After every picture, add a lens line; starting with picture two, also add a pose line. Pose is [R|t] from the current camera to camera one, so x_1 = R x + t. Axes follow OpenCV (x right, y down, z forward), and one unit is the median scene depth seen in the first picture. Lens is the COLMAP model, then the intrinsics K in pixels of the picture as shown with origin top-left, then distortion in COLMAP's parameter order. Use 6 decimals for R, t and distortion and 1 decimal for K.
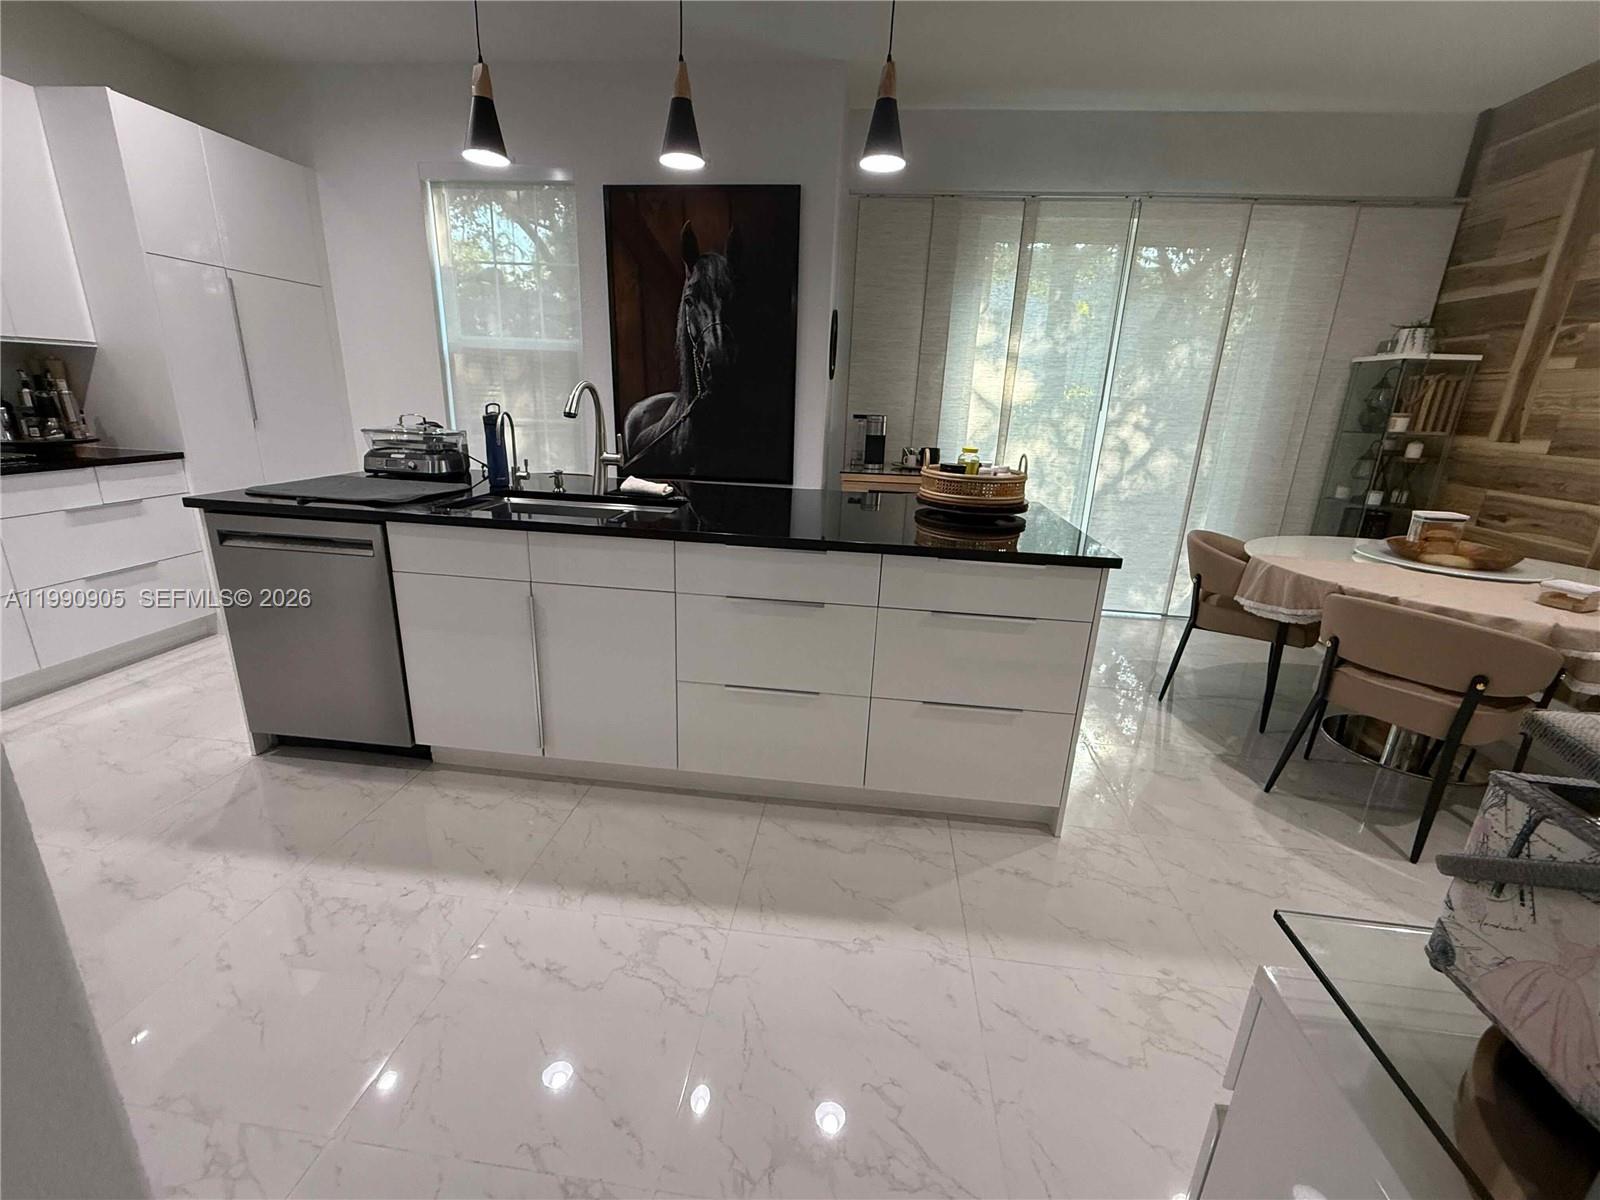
lens RADIAL K [[683.4, 0, 804.2], [0, 683.4, 604.4], [0, 0, 1]] dist [0.000981, 0.001107]
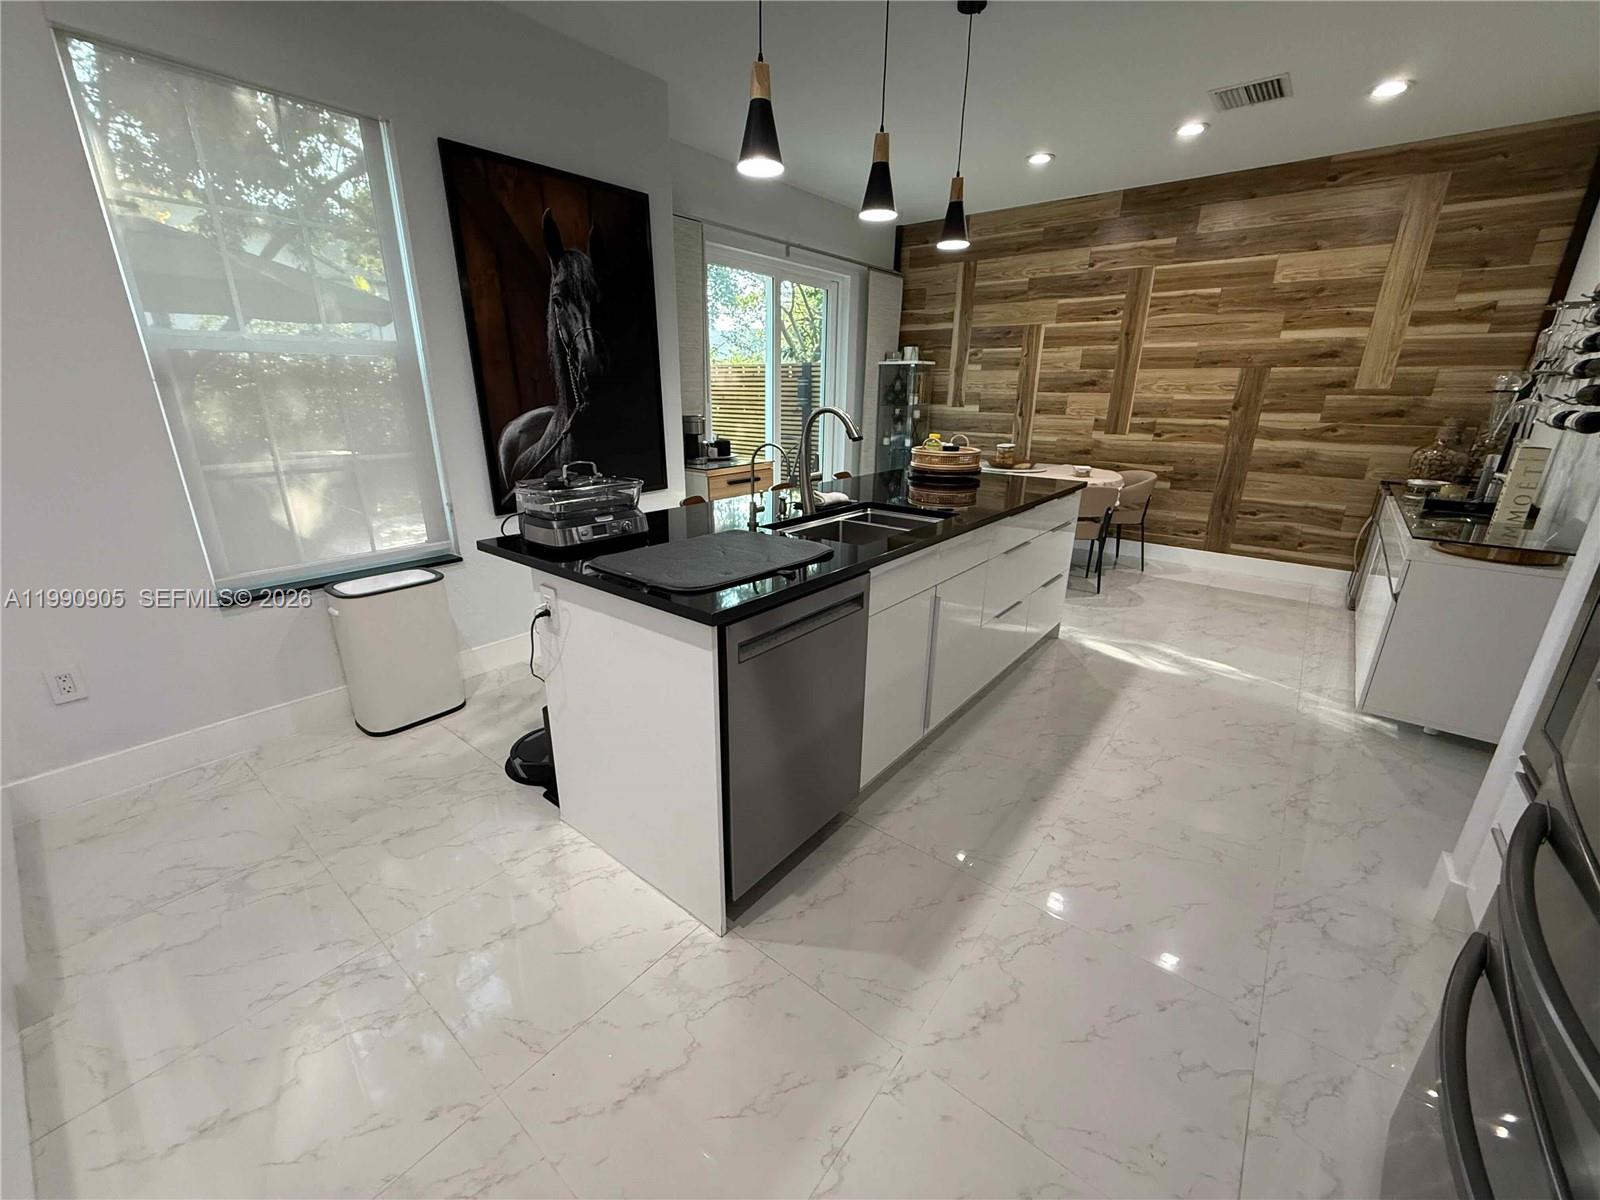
lens RADIAL K [[640.3, 0, 794.5], [0, 640.3, 603.8], [0, 0, 1]] dist [0.002521, -0.000078]
pose [[0.536845, -0.304242, 0.786914, -0.784592], [0.260504, 0.946916, 0.188384, -0.153088], [-0.802456, 0.103862, 0.587603, 0.315025]]
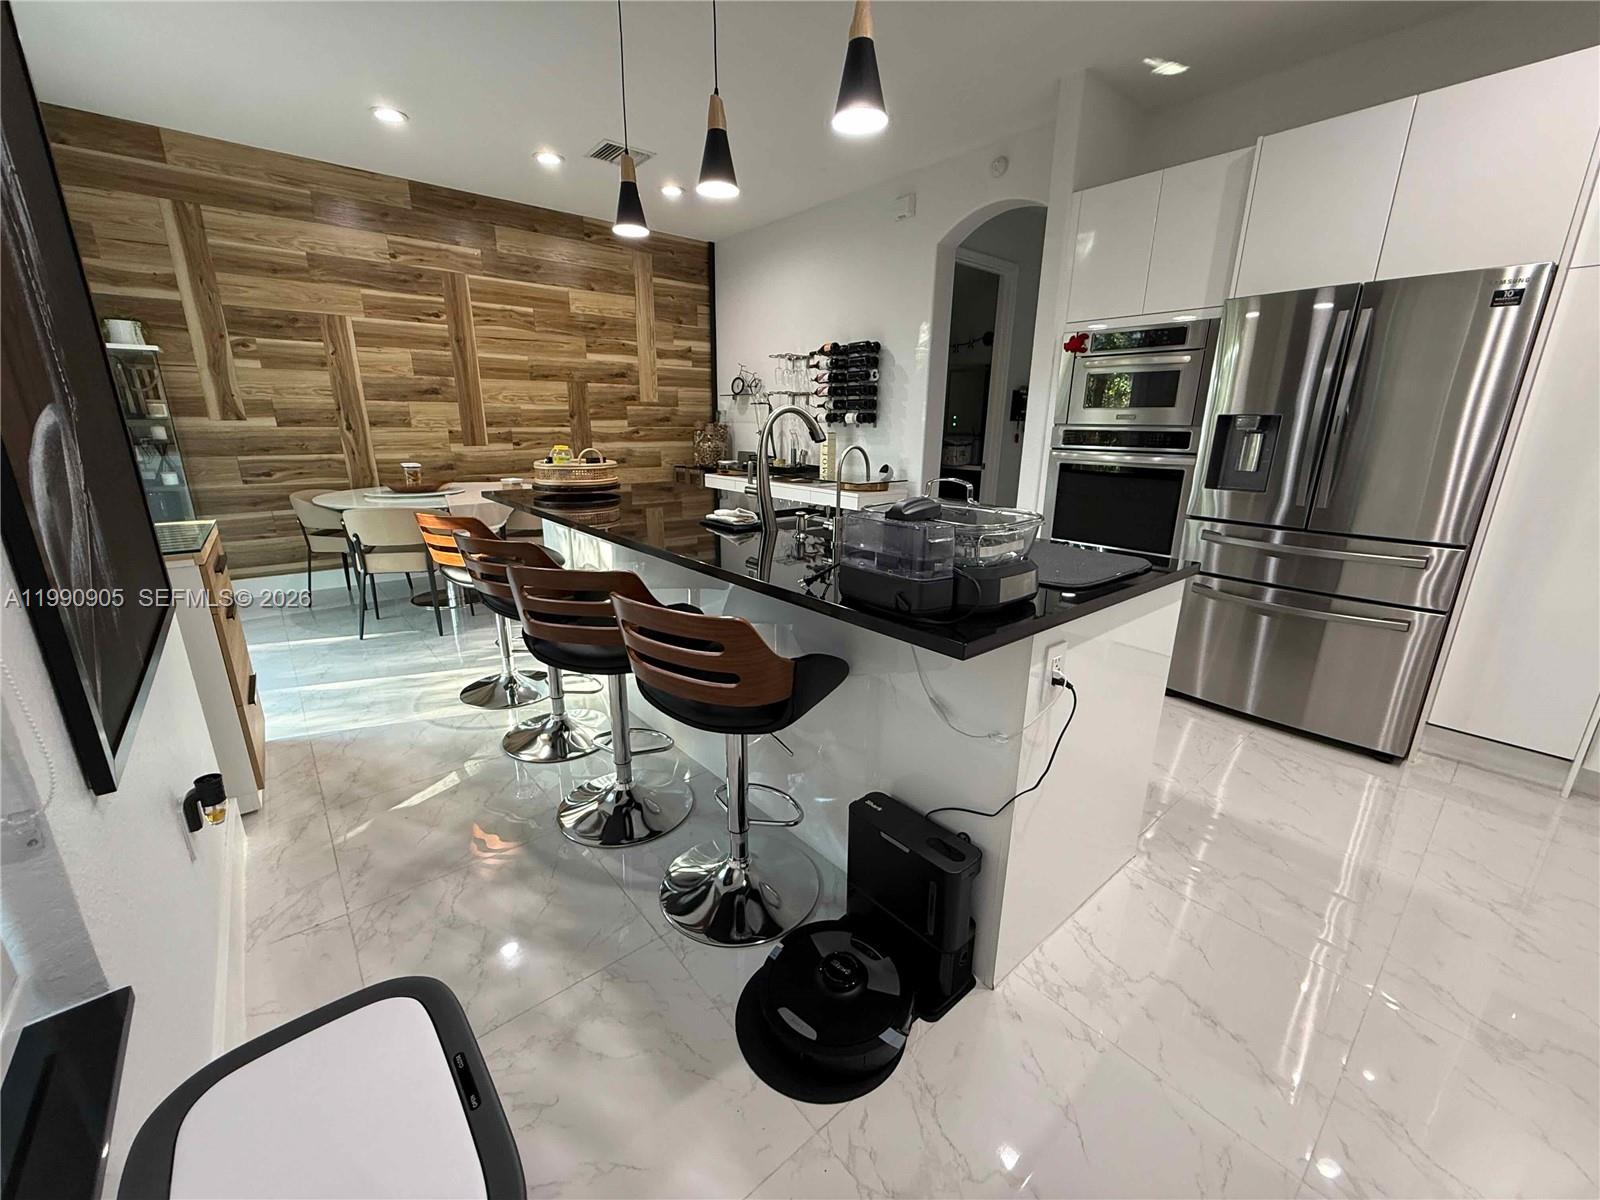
lens RADIAL K [[640.3, 0, 795.2], [0, 640.3, 601.2], [0, 0, 1]] dist [0.002521, -0.000078]
pose [[-0.721204, -0.236411, 0.651134, -0.609487], [0.165181, 0.854158, 0.493081, -0.337471], [-0.672741, 0.463167, -0.576972, 1.043009]]
